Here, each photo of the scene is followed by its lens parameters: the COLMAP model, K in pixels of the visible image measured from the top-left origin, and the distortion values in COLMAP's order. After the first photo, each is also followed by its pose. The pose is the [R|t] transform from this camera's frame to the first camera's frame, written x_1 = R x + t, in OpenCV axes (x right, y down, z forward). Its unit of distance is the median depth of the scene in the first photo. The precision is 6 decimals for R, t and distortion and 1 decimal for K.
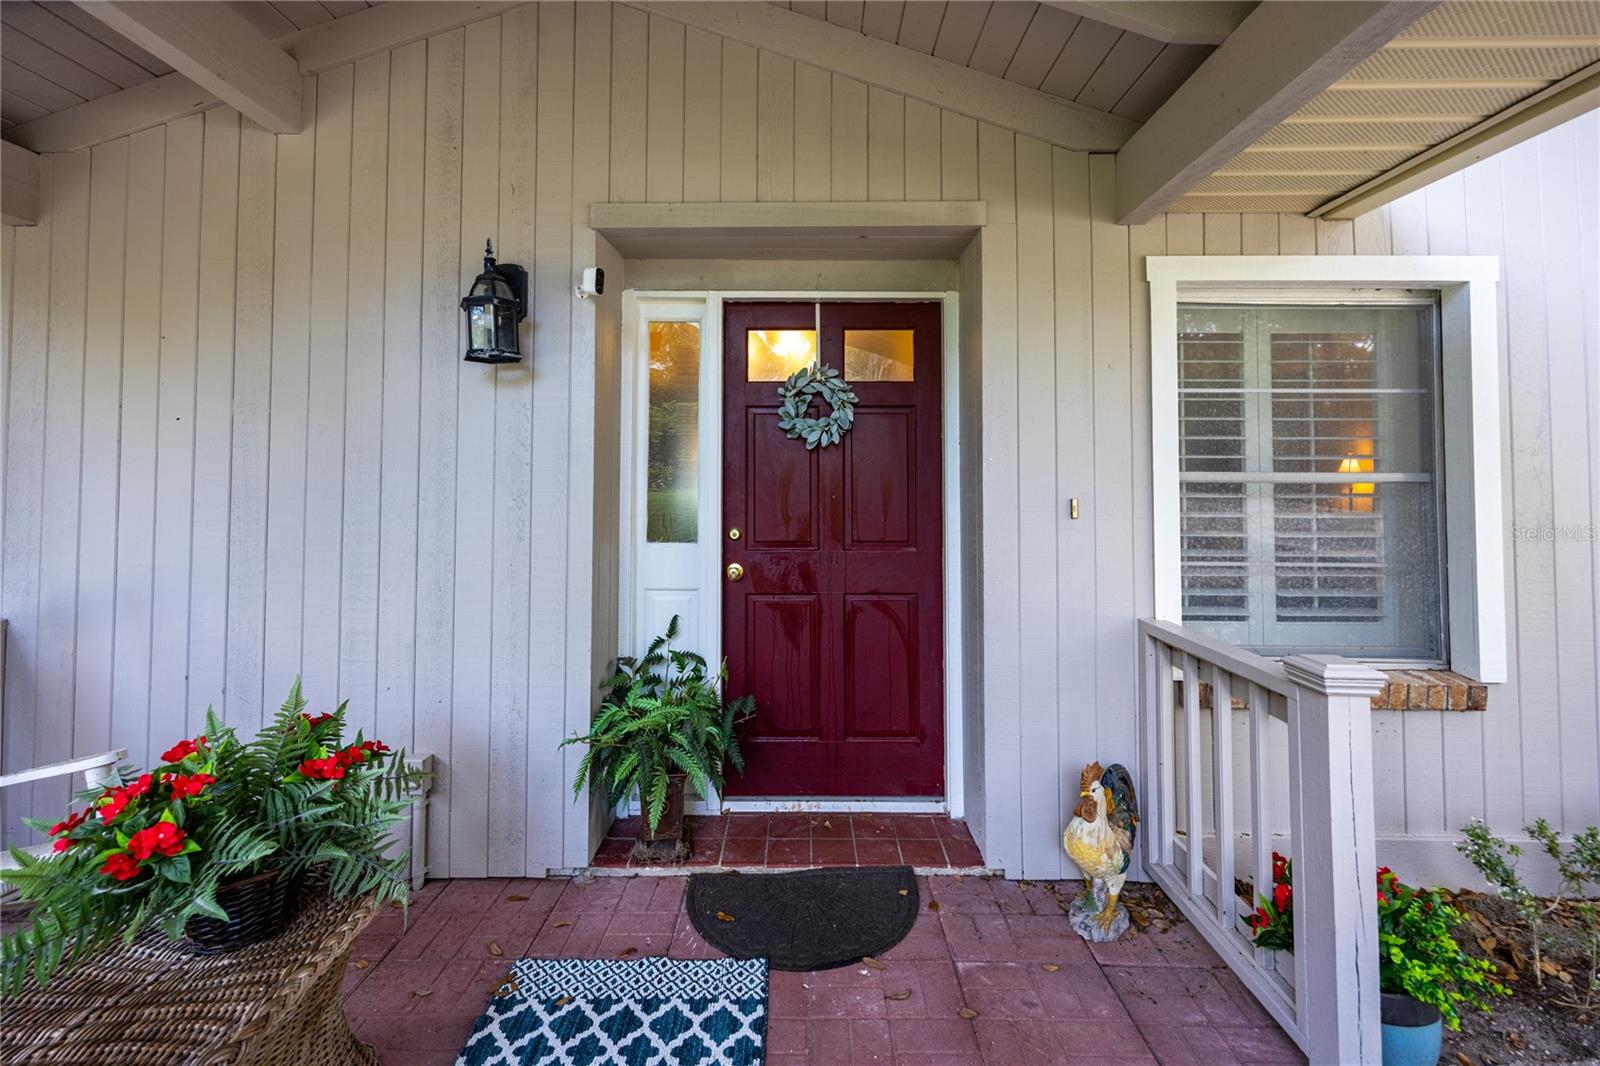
lens RADIAL K [[661.9, 0, 796.9], [0, 661.9, 462.0], [0, 0, 1]] dist [0.000619, 0.000471]
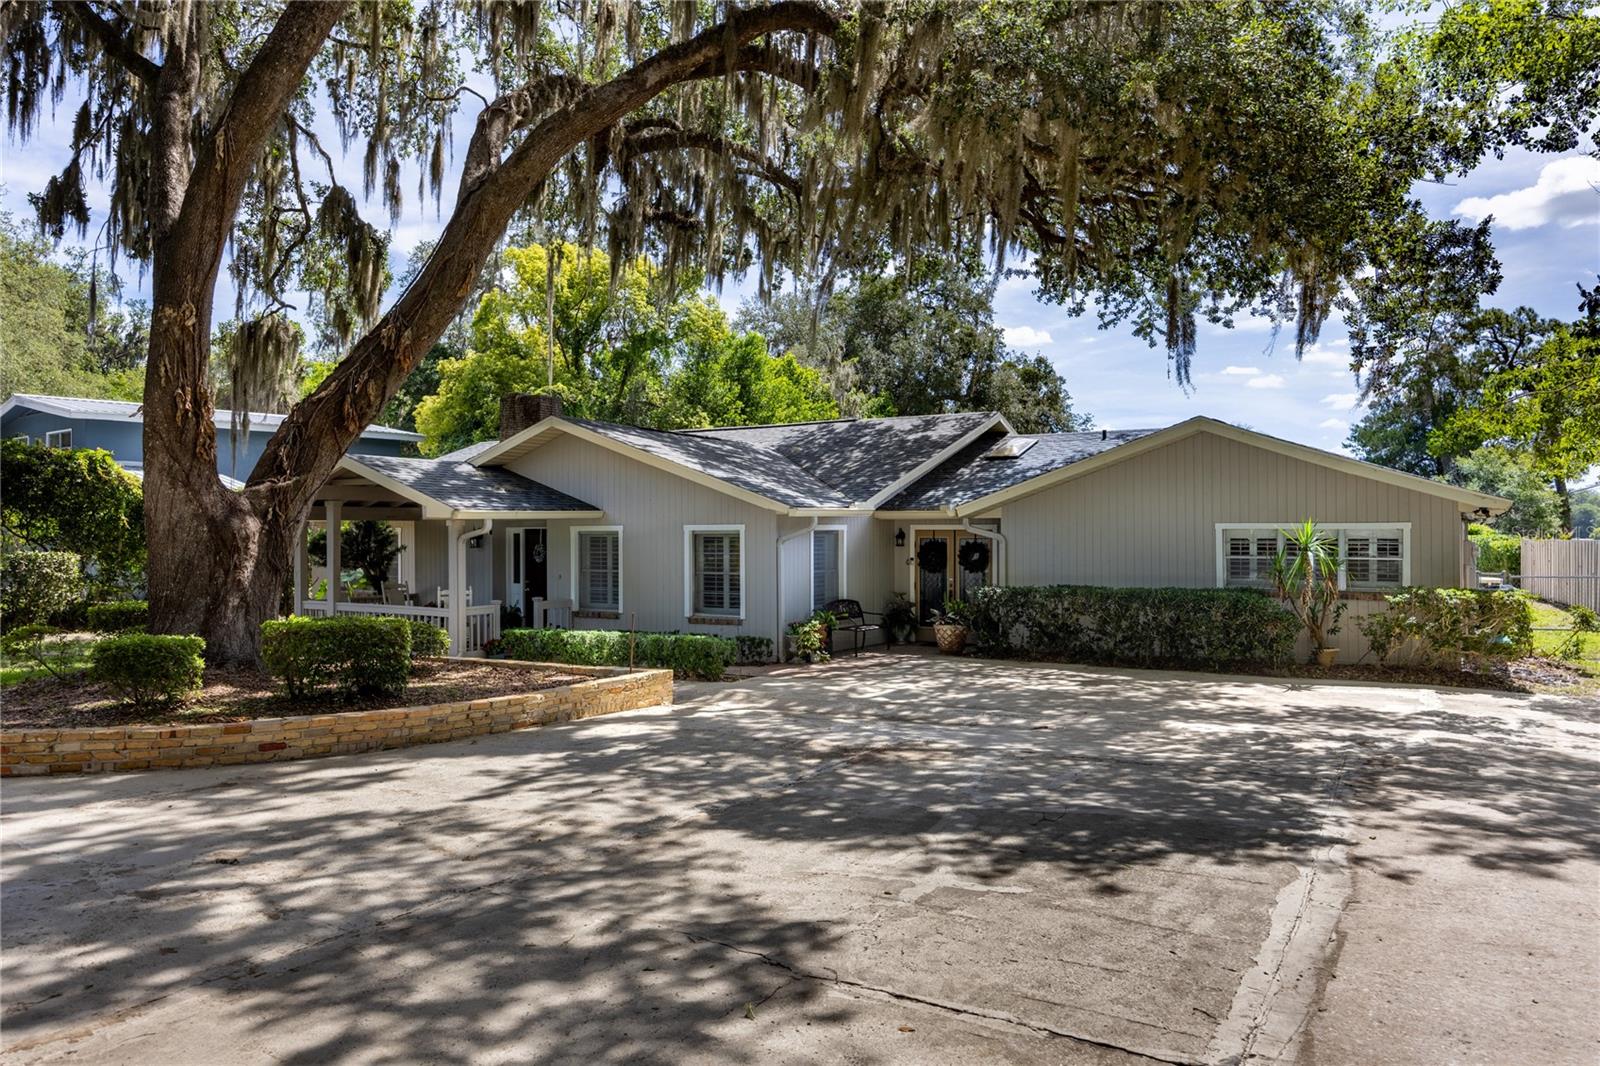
lens RADIAL K [[1096.9, 0, 803.7], [0, 1096.9, 525.5], [0, 0, 1]] dist [-0.001947, -0.001833]
pose [[0.858384, -0.005026, -0.512984, 6.050851], [0.017330, 0.999665, 0.019204, -0.430641], [0.512716, -0.025374, 0.858183, -4.997788]]
